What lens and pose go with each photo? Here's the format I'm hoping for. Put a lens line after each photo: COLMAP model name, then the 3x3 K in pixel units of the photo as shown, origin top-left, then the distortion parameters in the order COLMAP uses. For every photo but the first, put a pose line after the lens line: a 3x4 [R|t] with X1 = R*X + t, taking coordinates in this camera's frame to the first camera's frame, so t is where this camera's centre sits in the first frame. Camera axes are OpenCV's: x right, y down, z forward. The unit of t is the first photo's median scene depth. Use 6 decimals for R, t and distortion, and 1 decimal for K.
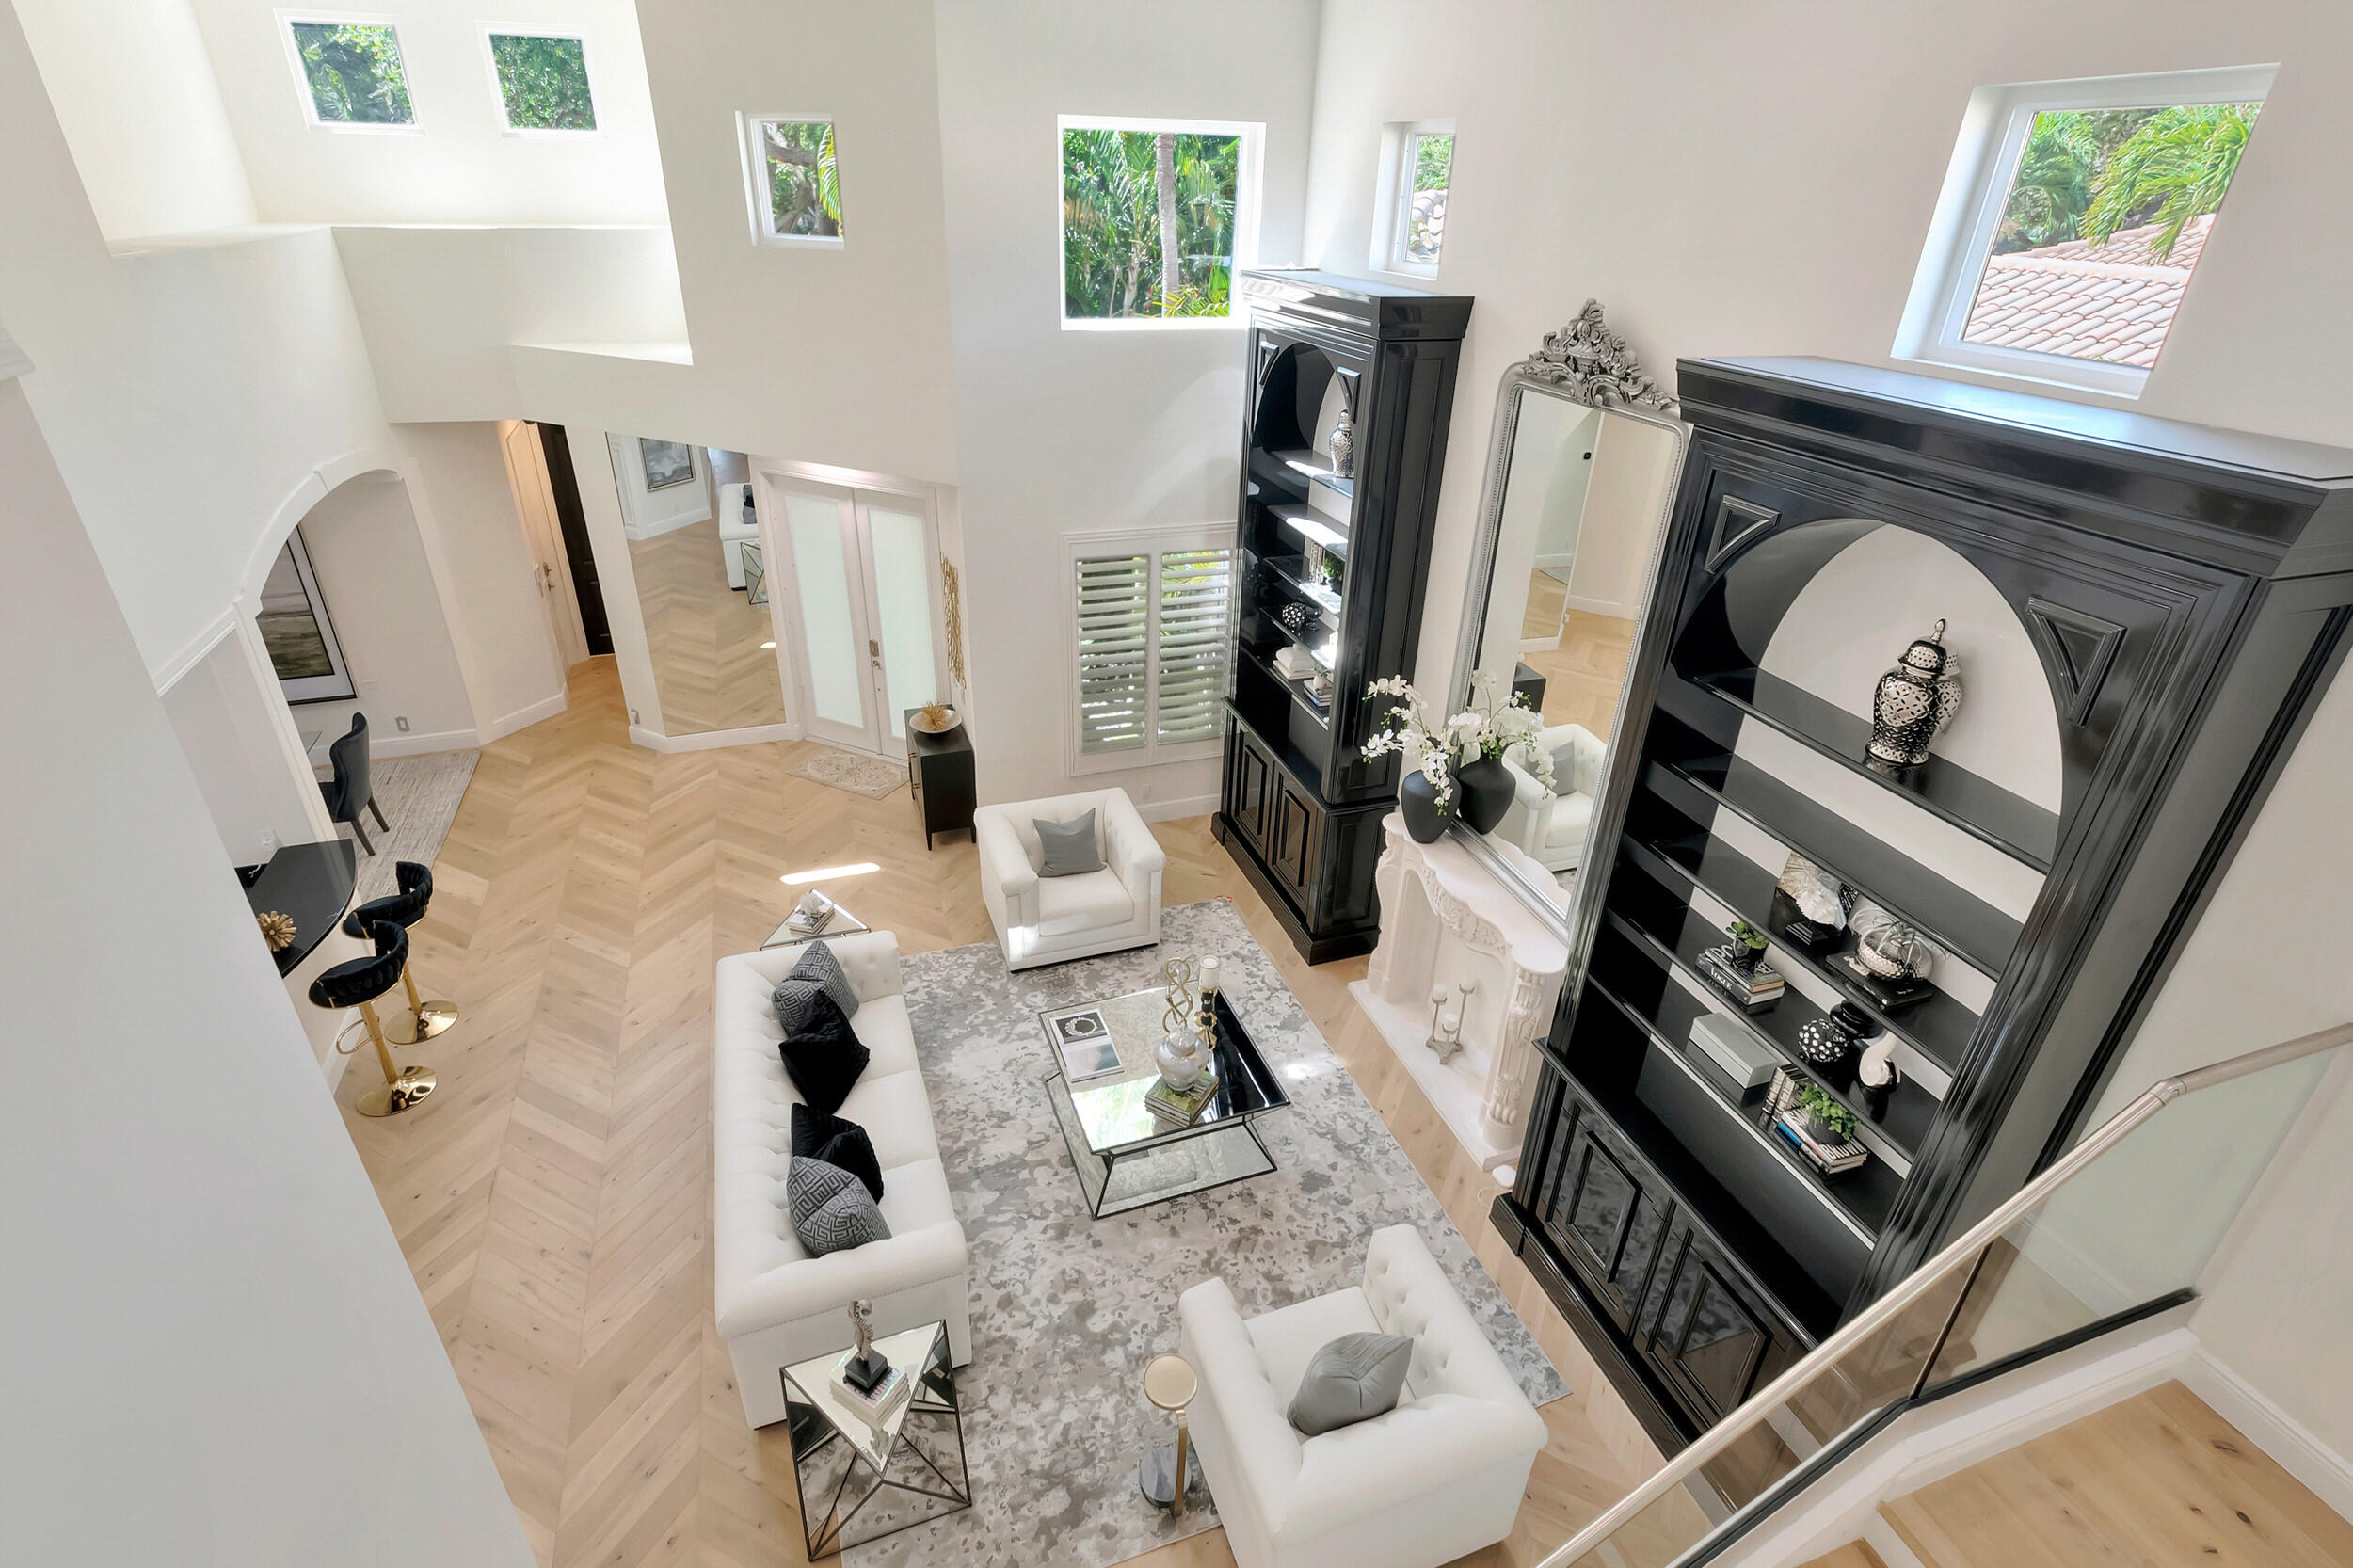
lens RADIAL K [[1125.2, 0, 1176.6], [0, 1125.2, 780.0], [0, 0, 1]] dist [-0.004515, -0.000502]
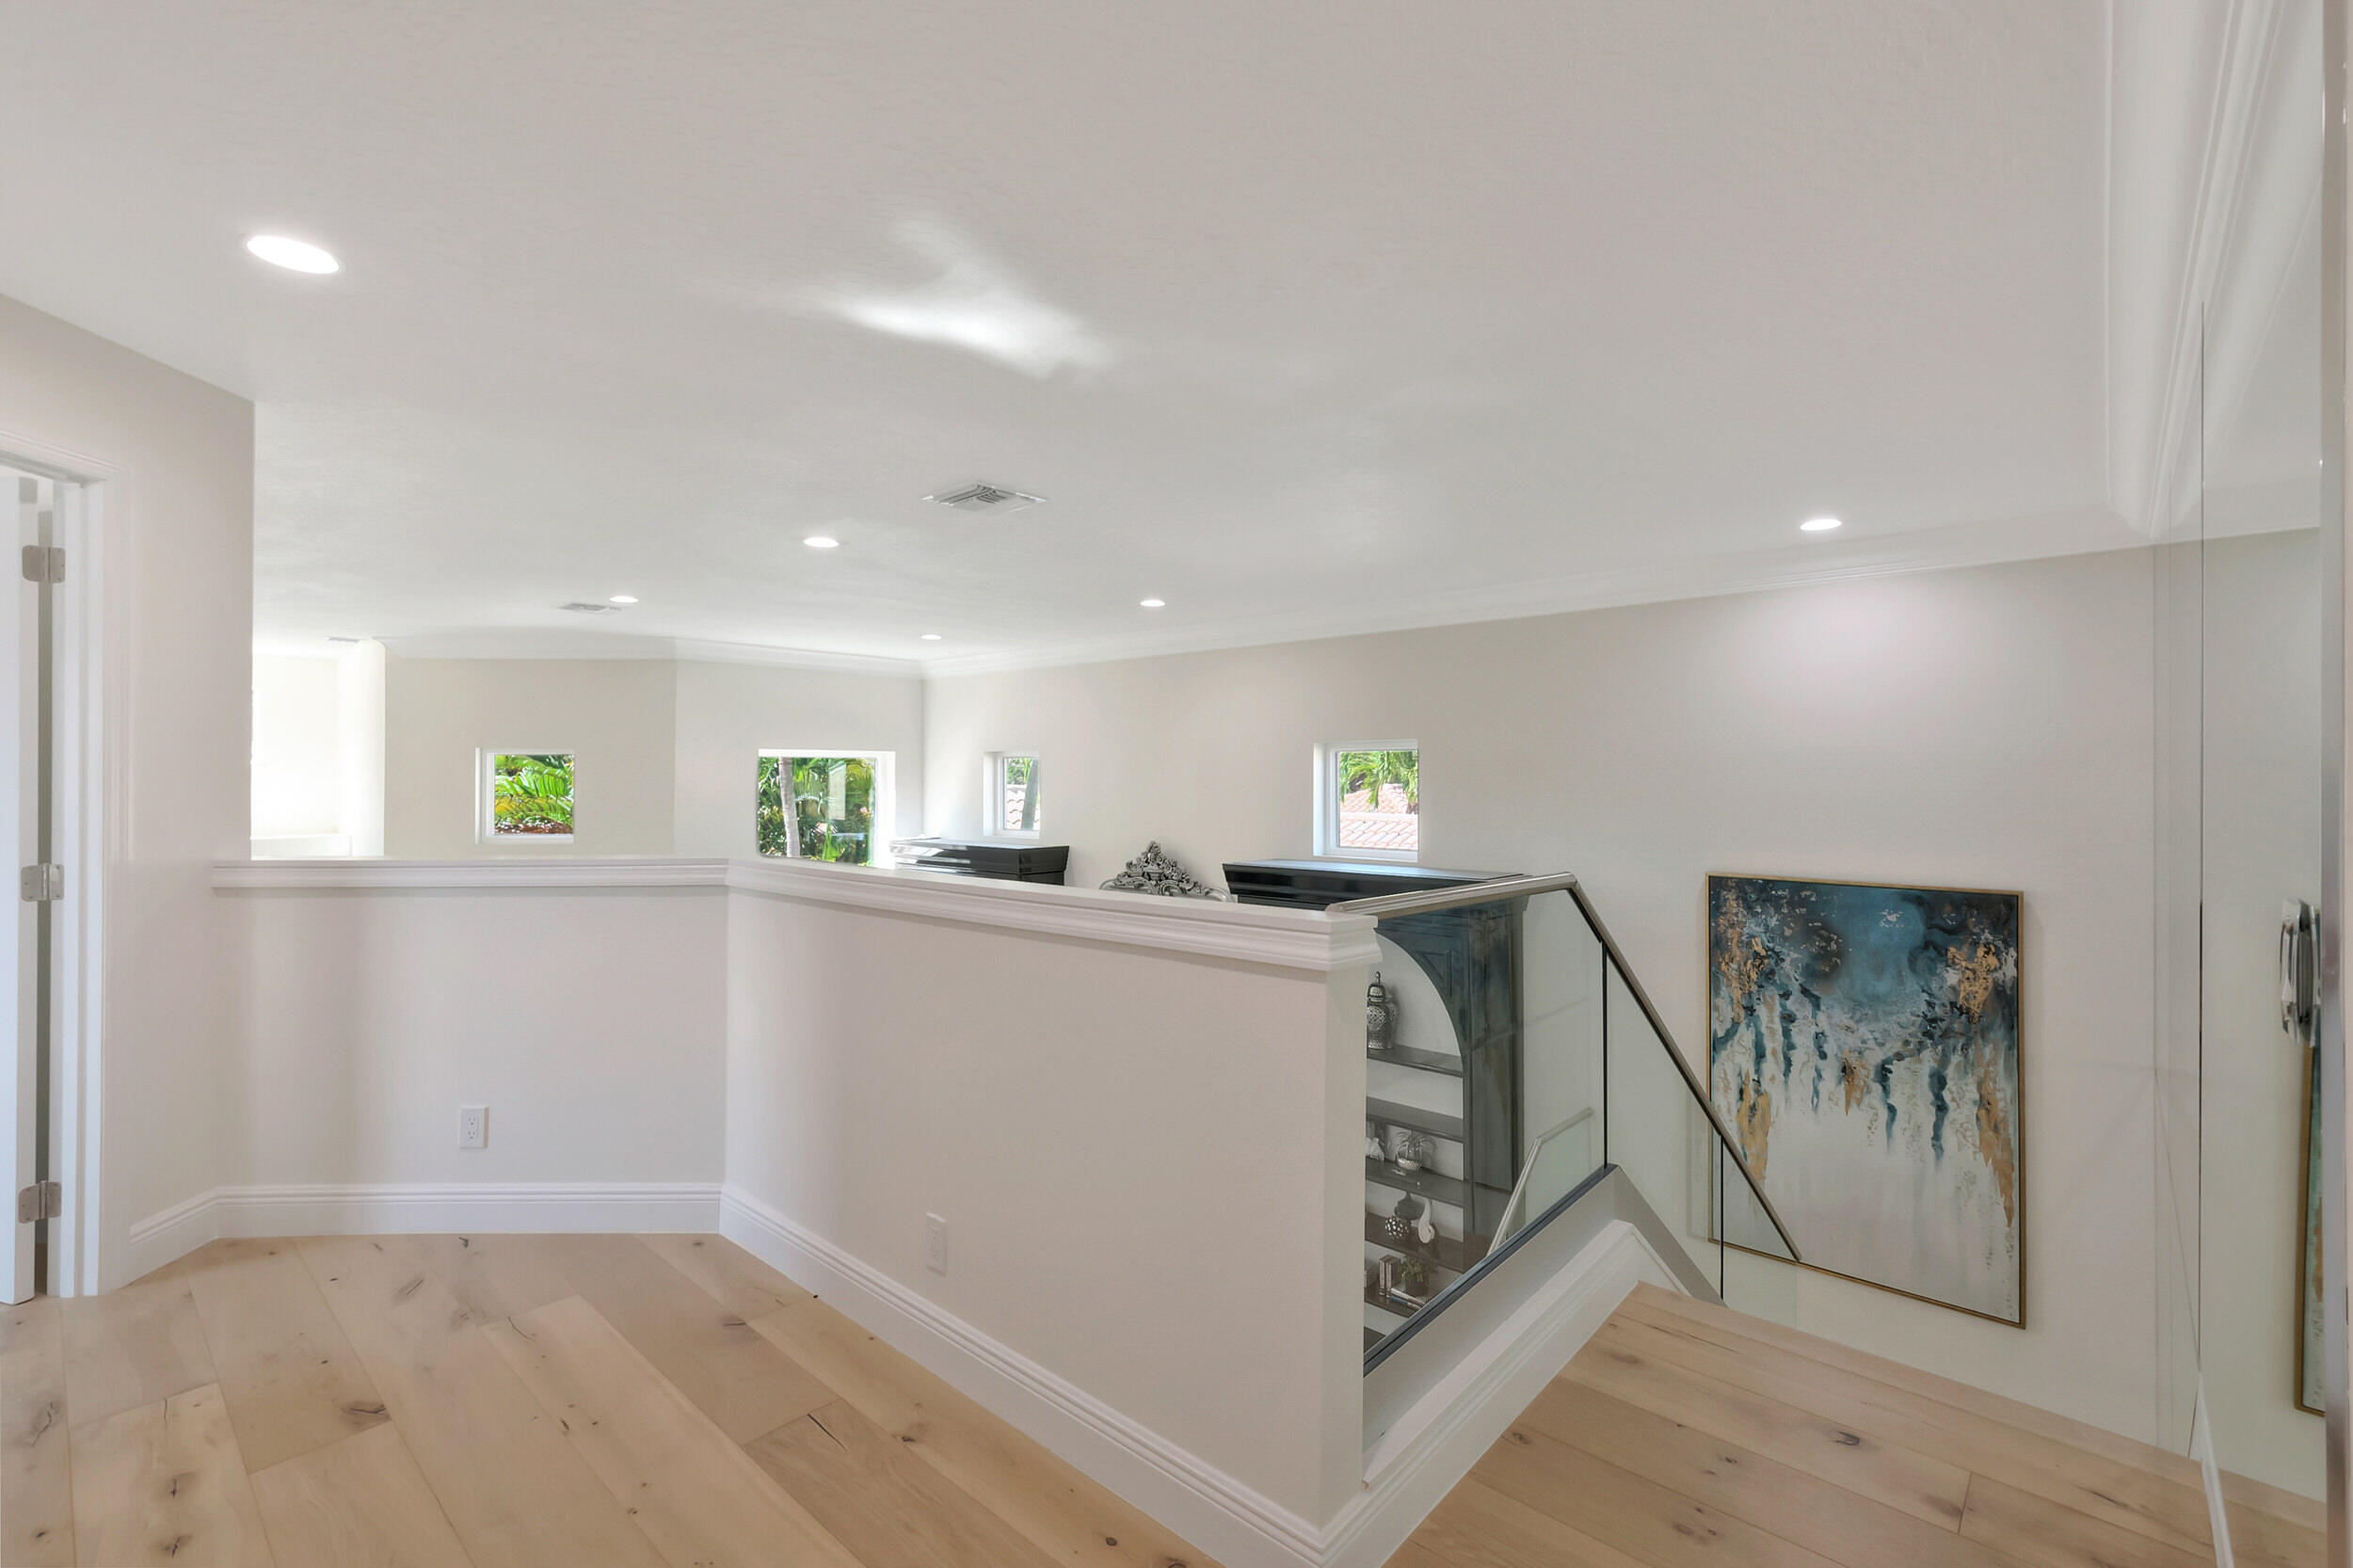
lens RADIAL K [[1036.1, 0, 1180.0], [0, 1036.1, 783.5], [0, 0, 1]] dist [-0.004288, -0.000460]
pose [[0.878211, -0.027724, 0.477469, -0.368458], [0.245610, 0.882768, -0.400495, 0.156997], [-0.410391, 0.468990, 0.782066, -0.338142]]
